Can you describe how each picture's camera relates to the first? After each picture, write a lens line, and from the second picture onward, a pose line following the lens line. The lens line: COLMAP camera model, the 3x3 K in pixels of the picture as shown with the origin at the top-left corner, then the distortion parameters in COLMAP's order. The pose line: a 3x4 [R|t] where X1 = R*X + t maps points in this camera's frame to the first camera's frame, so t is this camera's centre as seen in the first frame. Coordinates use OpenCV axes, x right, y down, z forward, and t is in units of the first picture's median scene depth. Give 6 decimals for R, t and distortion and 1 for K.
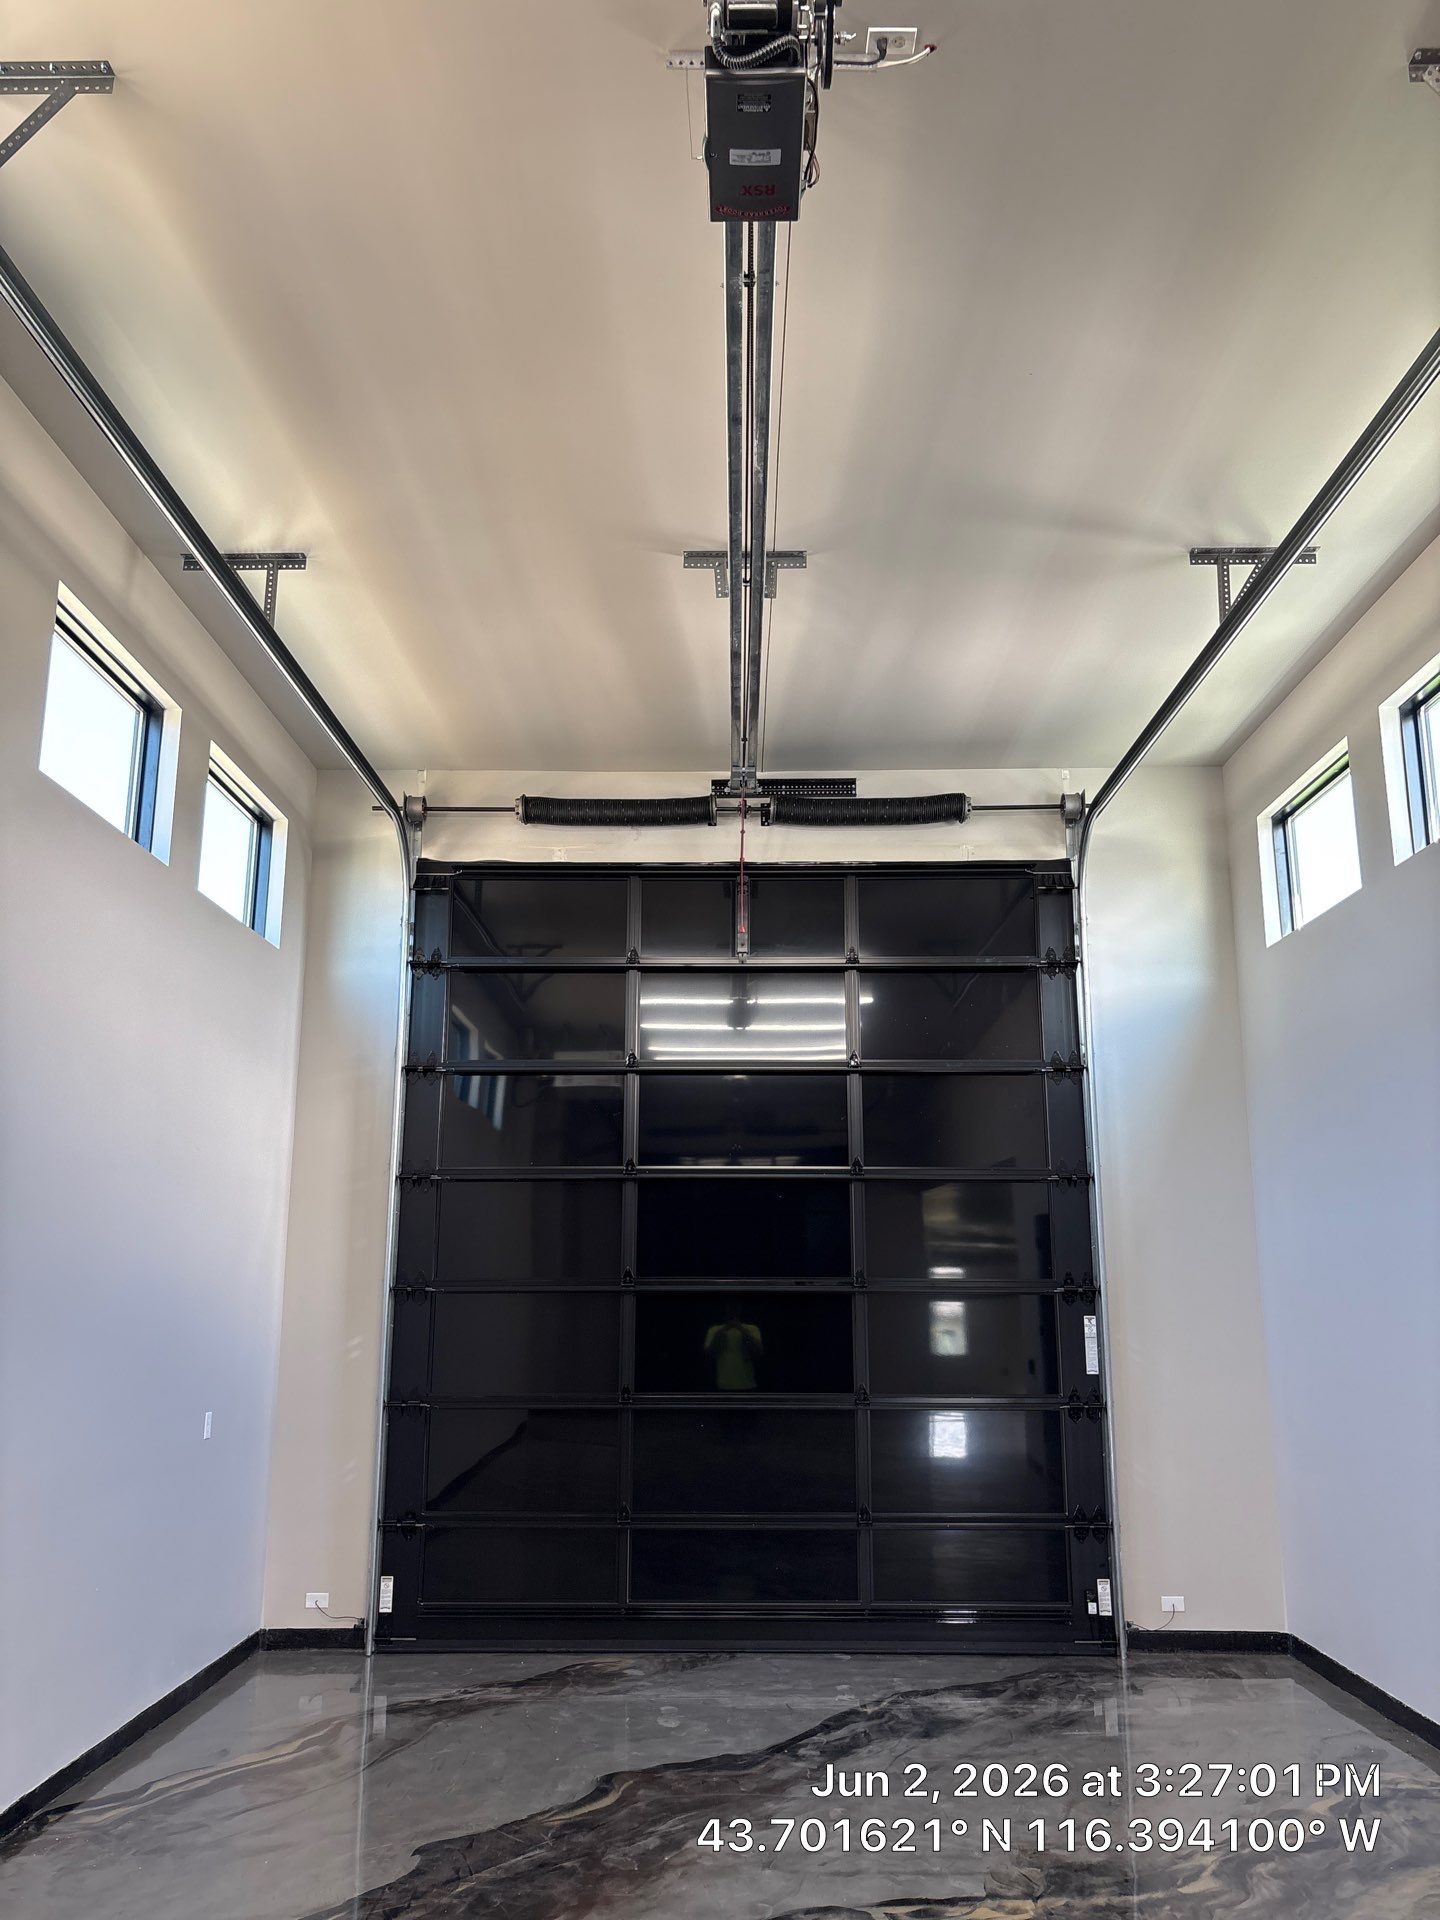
lens RADIAL K [[1430.6, 0, 750.5], [0, 1430.6, 987.7], [0, 0, 1]] dist [-0.000348, -0.003295]
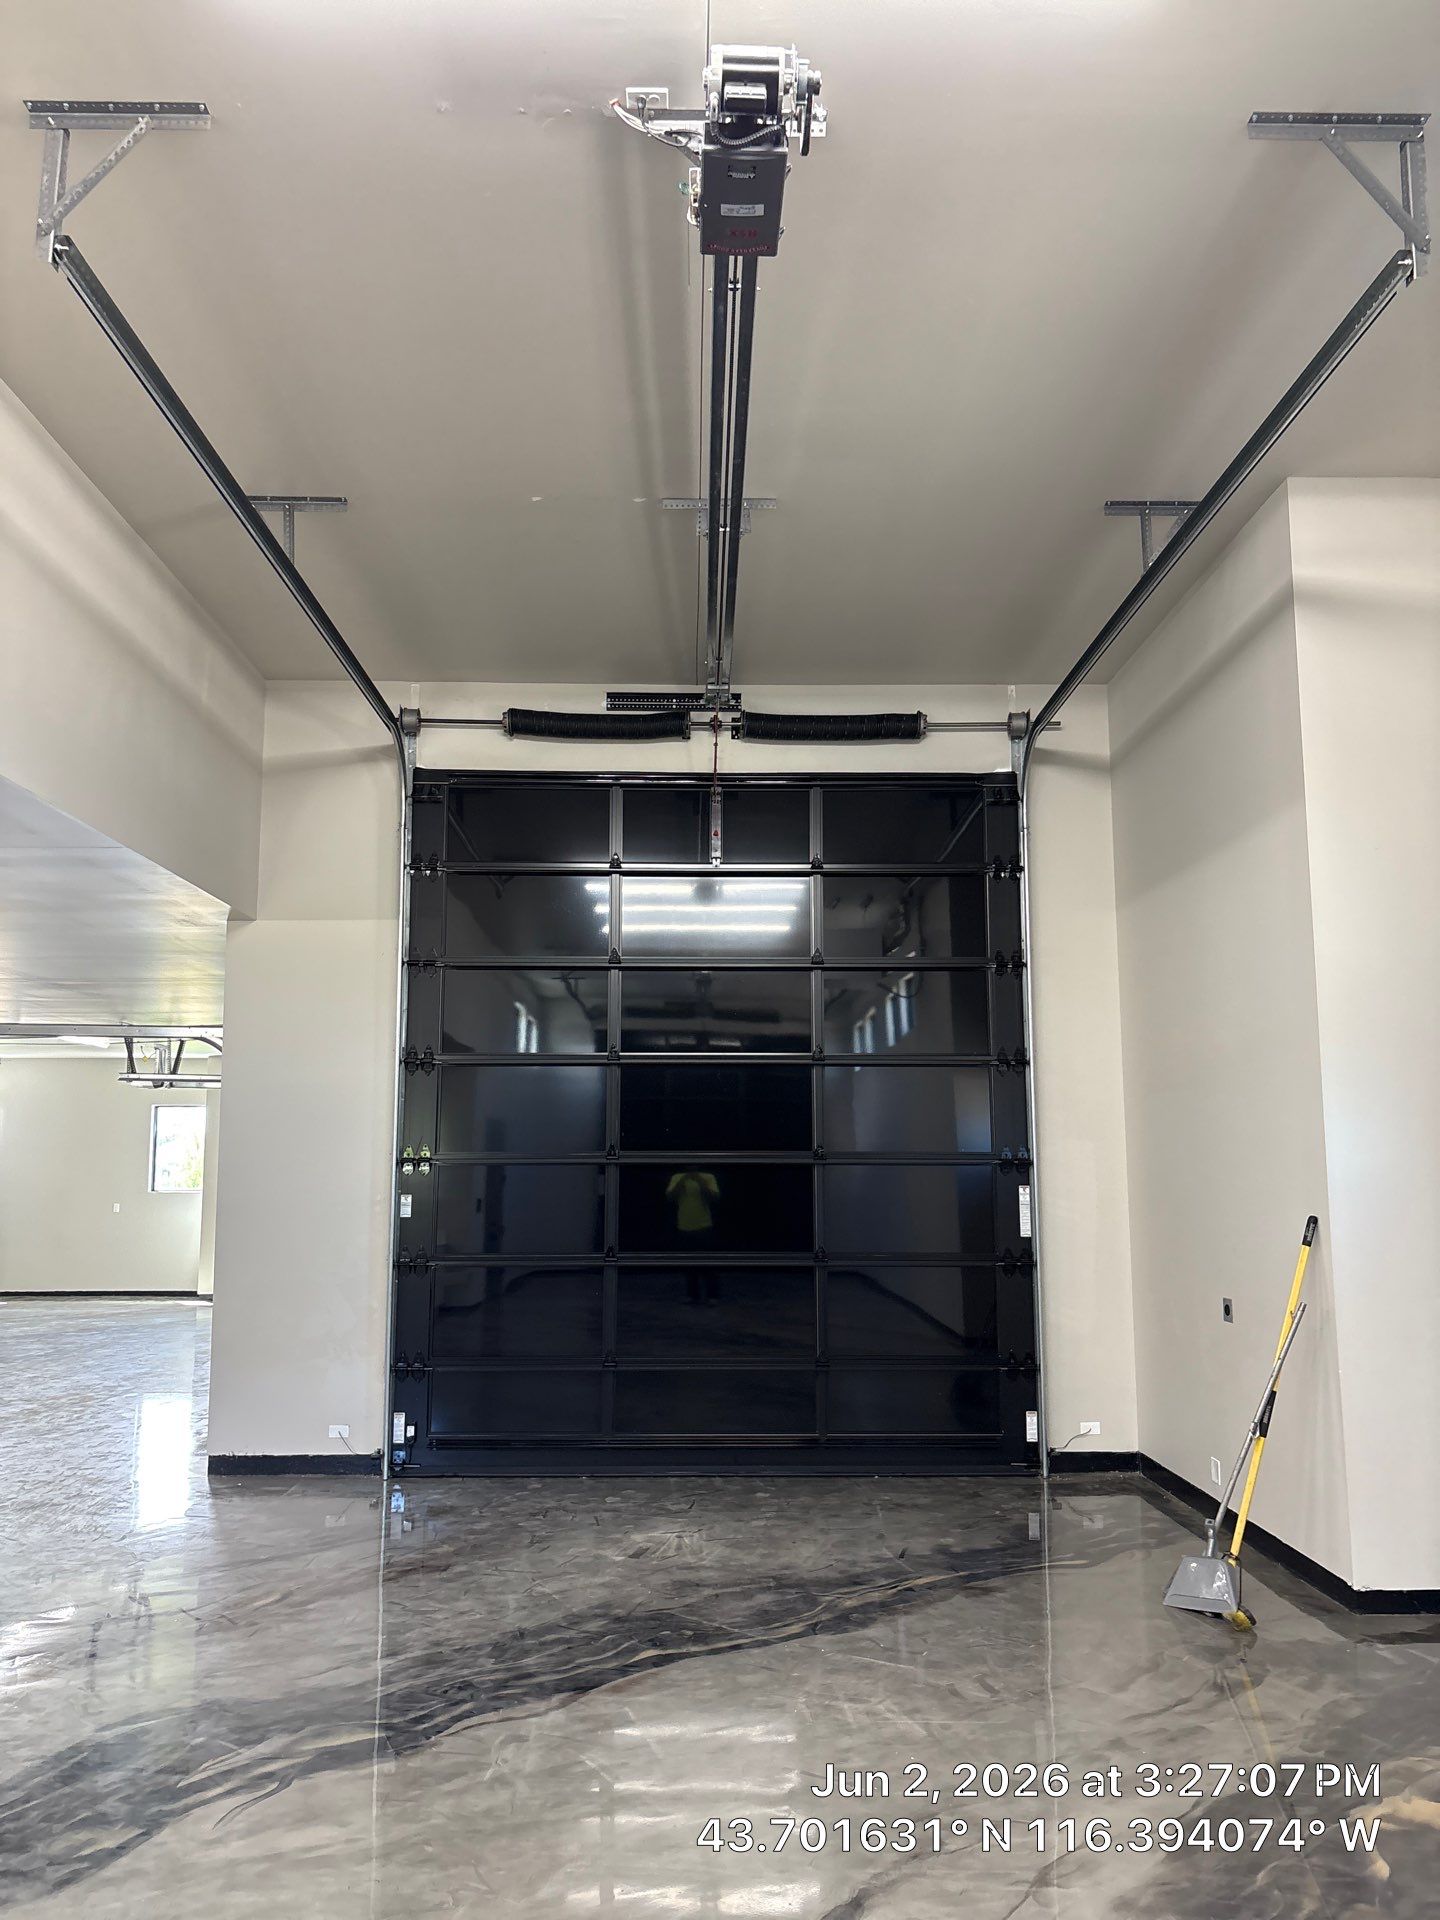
lens RADIAL K [[1437.4, 0, 708.3], [0, 1437.4, 966.3], [0, 0, 1]] dist [0.018805, 0.003302]
pose [[0.999996, 0.002647, -0.000035, -0.010998], [-0.002638, 0.997418, 0.071764, -0.022183], [0.000225, -0.071763, 0.997422, -0.110695]]
